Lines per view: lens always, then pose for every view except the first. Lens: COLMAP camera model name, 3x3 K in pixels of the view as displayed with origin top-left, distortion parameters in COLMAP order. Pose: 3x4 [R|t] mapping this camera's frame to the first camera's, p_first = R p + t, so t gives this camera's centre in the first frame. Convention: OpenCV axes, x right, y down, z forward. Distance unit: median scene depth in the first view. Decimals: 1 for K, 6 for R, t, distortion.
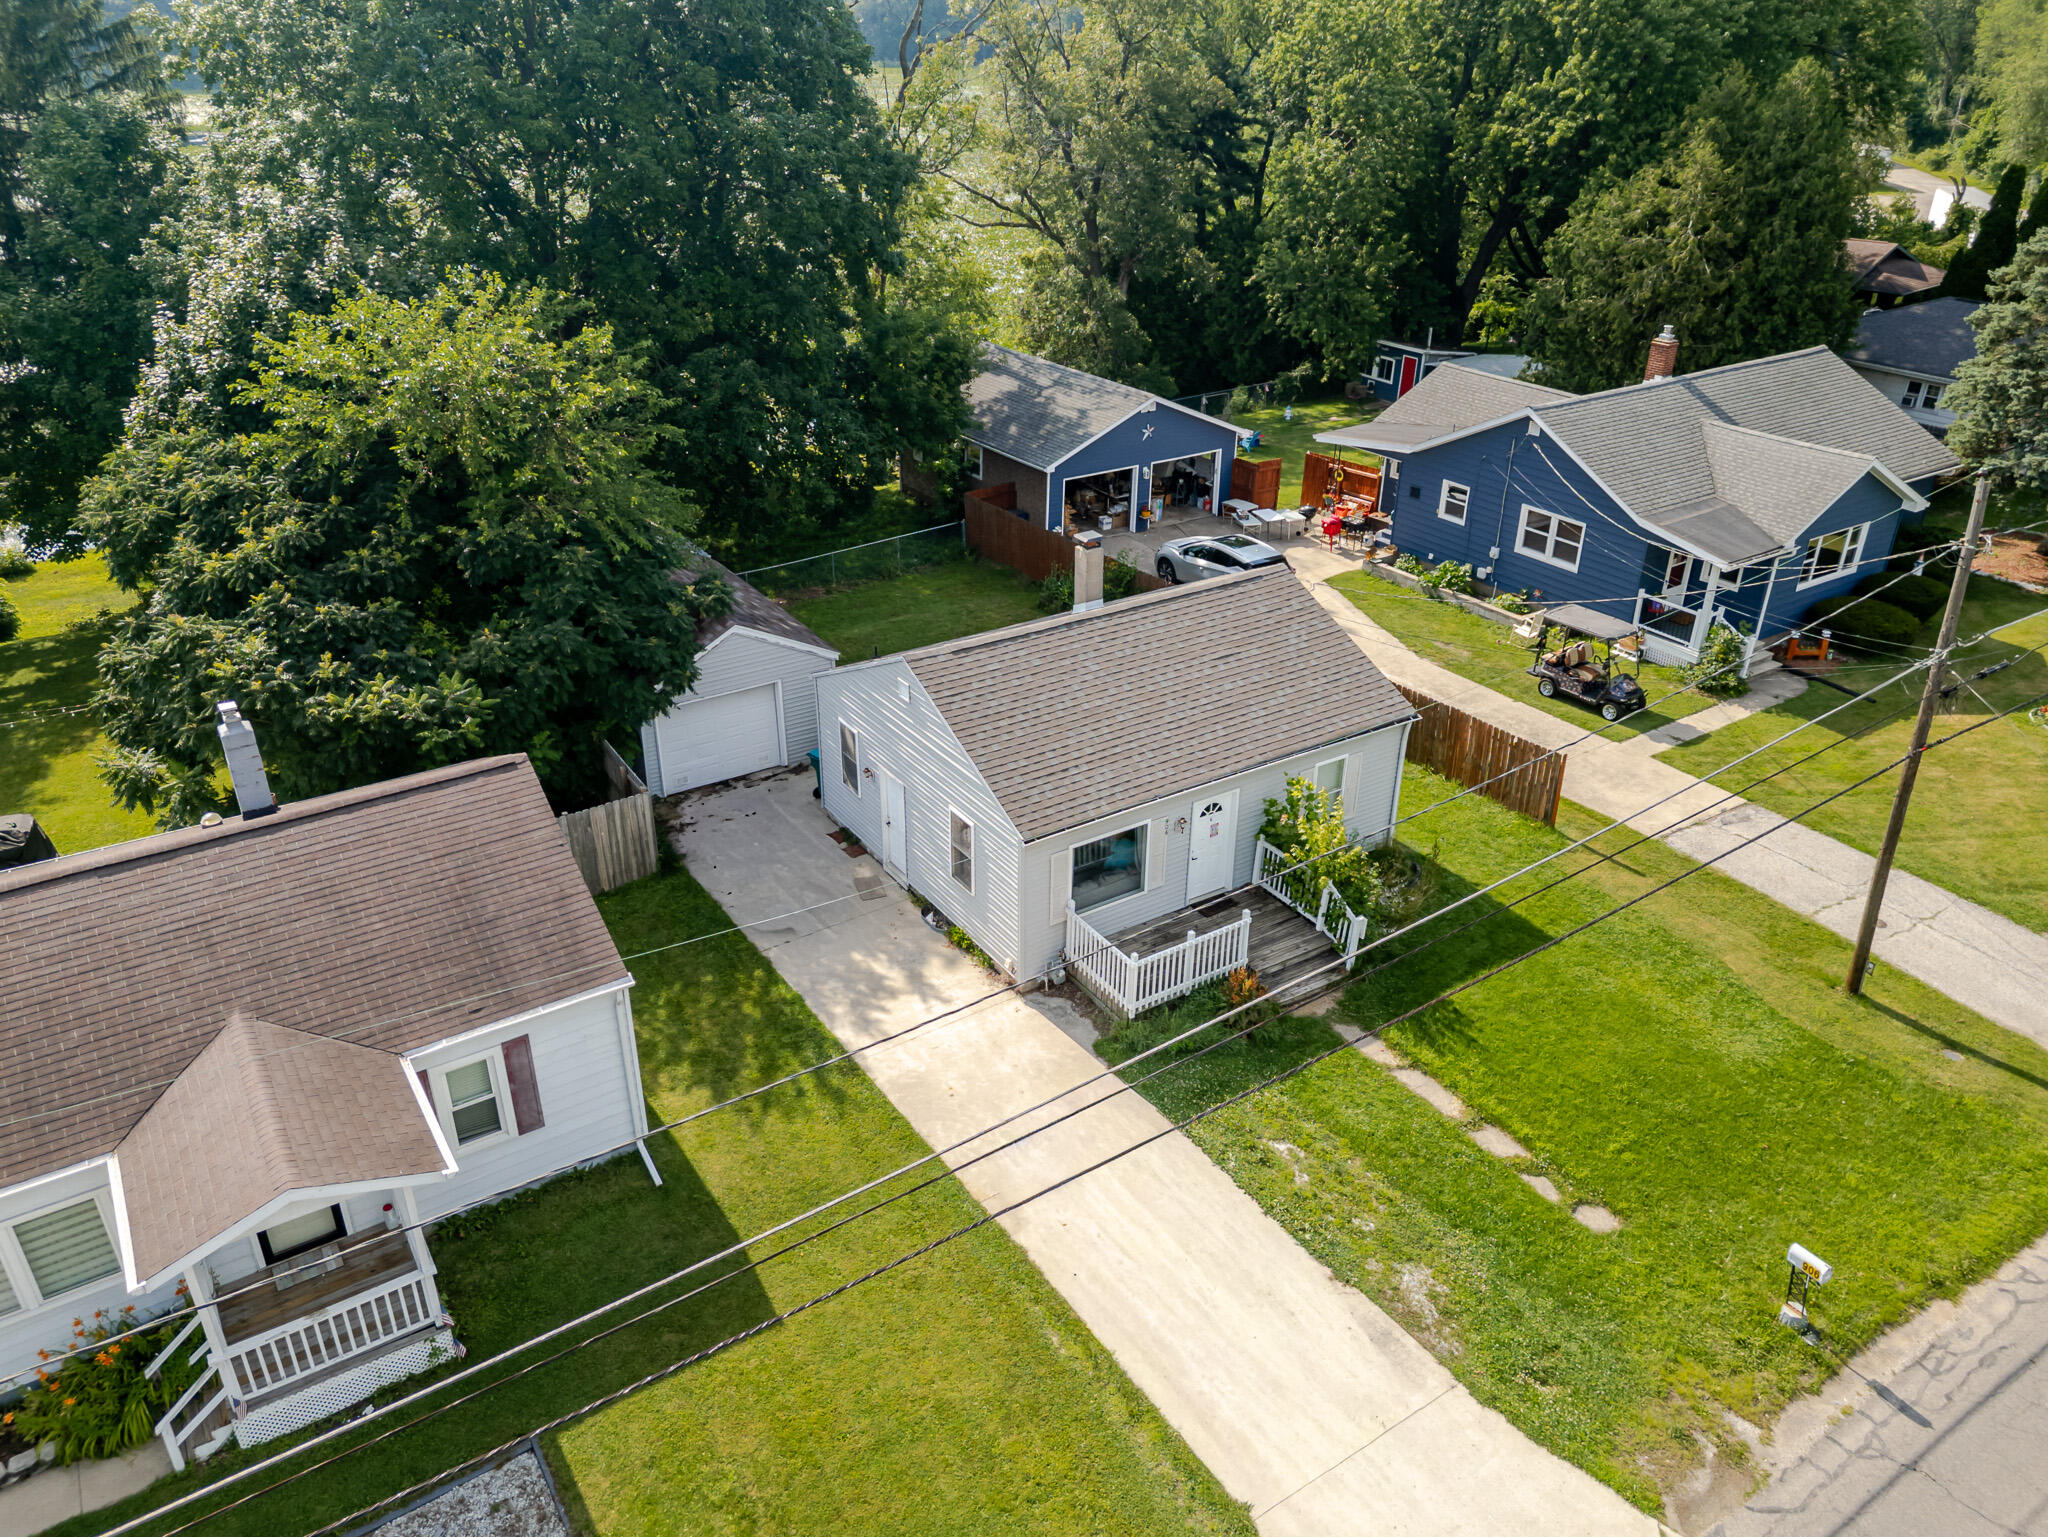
lens RADIAL K [[1451.4, 0, 1020.7], [0, 1451.4, 775.4], [0, 0, 1]] dist [0.057930, -0.051913]
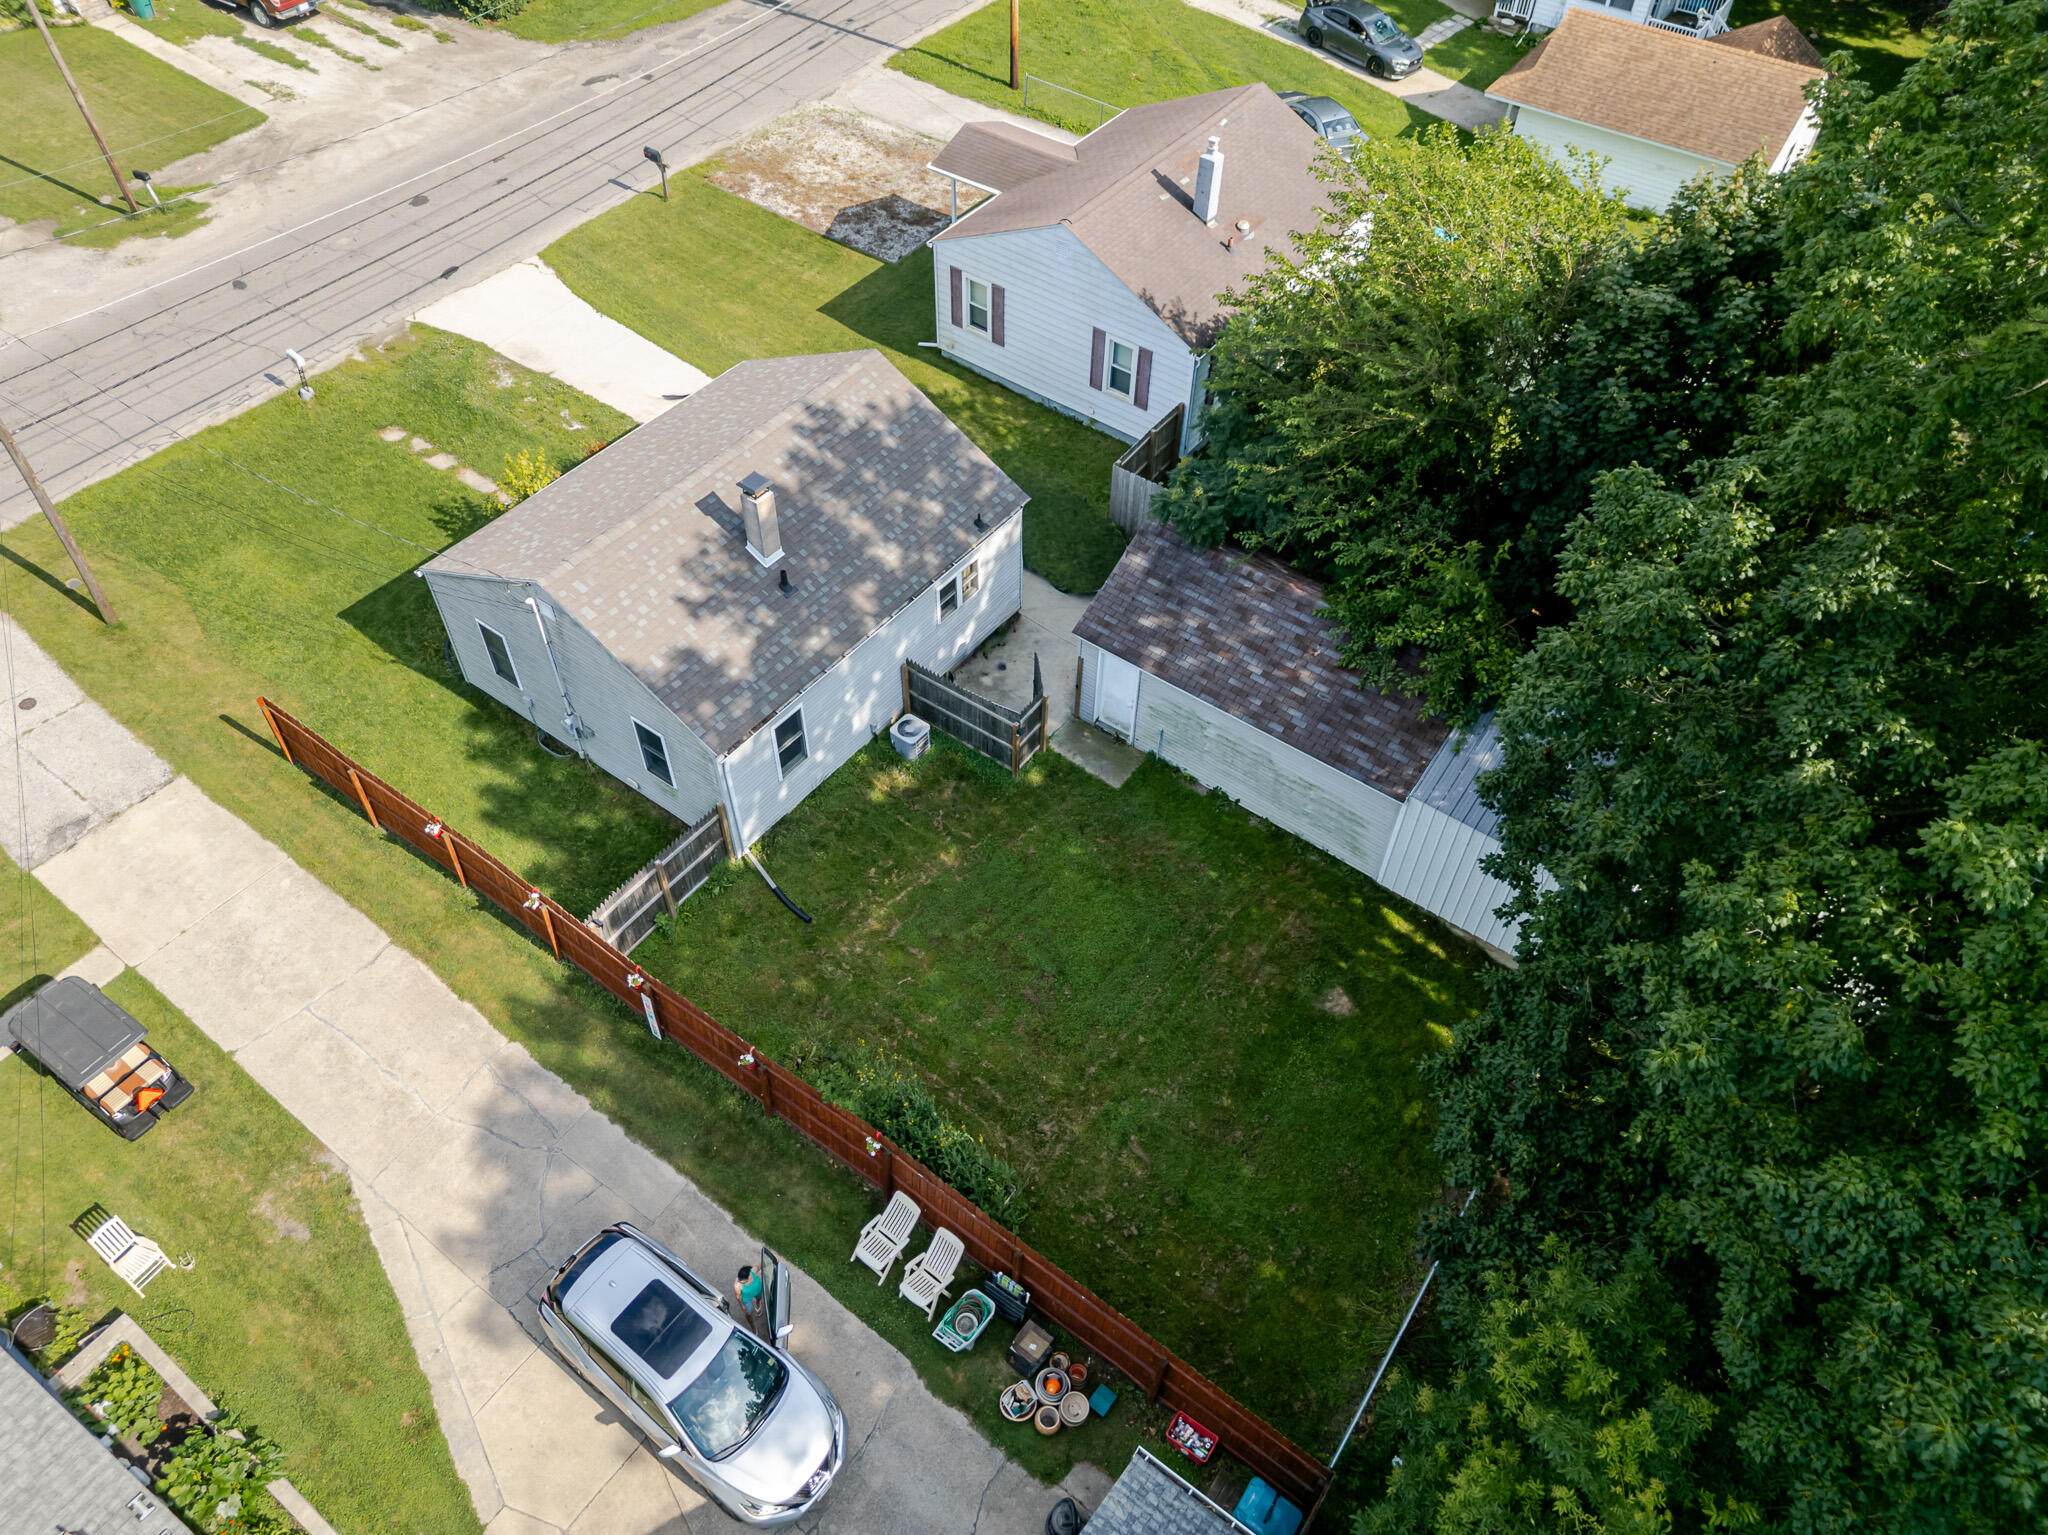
lens RADIAL K [[1451.4, 0, 1020.7], [0, 1451.4, 774.4], [0, 0, 1]] dist [0.057930, -0.051913]
pose [[-0.937788, 0.251704, -0.239165, 0.168517], [-0.178185, 0.242311, 0.953696, -1.101441], [0.298001, 0.936979, -0.182387, 1.519125]]
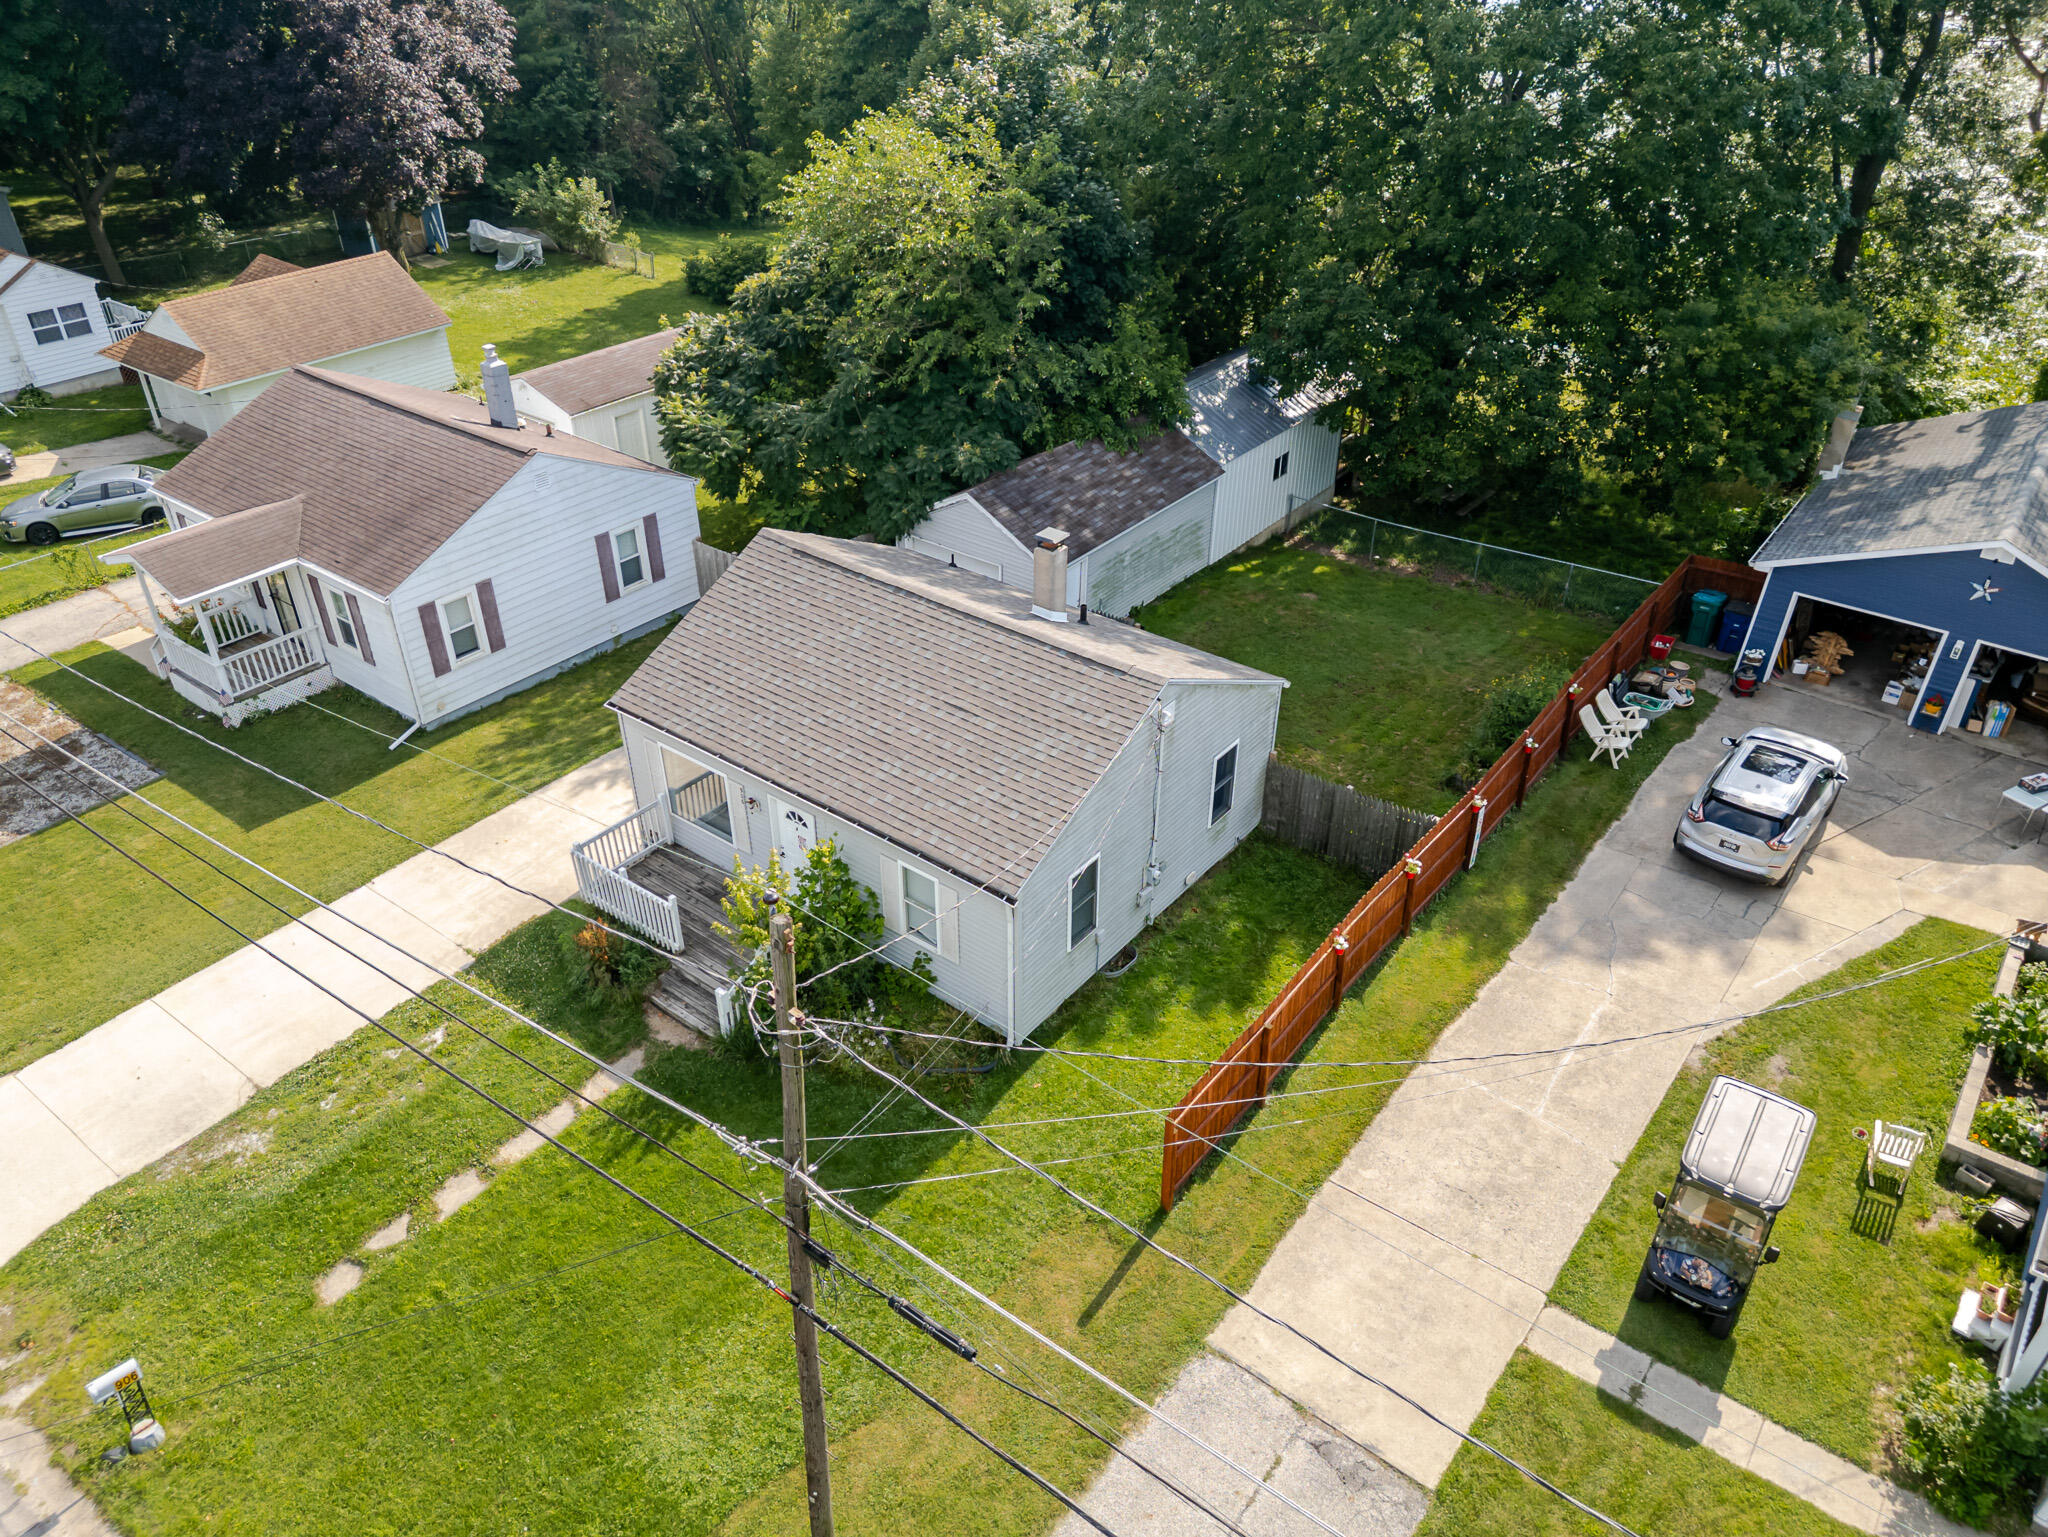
lens RADIAL K [[1451.4, 0, 1020.7], [0, 1451.4, 775.4], [0, 0, 1]] dist [0.057930, -0.051913]
pose [[0.328165, 0.519755, -0.788773, 0.870390], [-0.443622, 0.822004, 0.357085, -0.381123], [0.833971, 0.232734, 0.500328, 0.651176]]
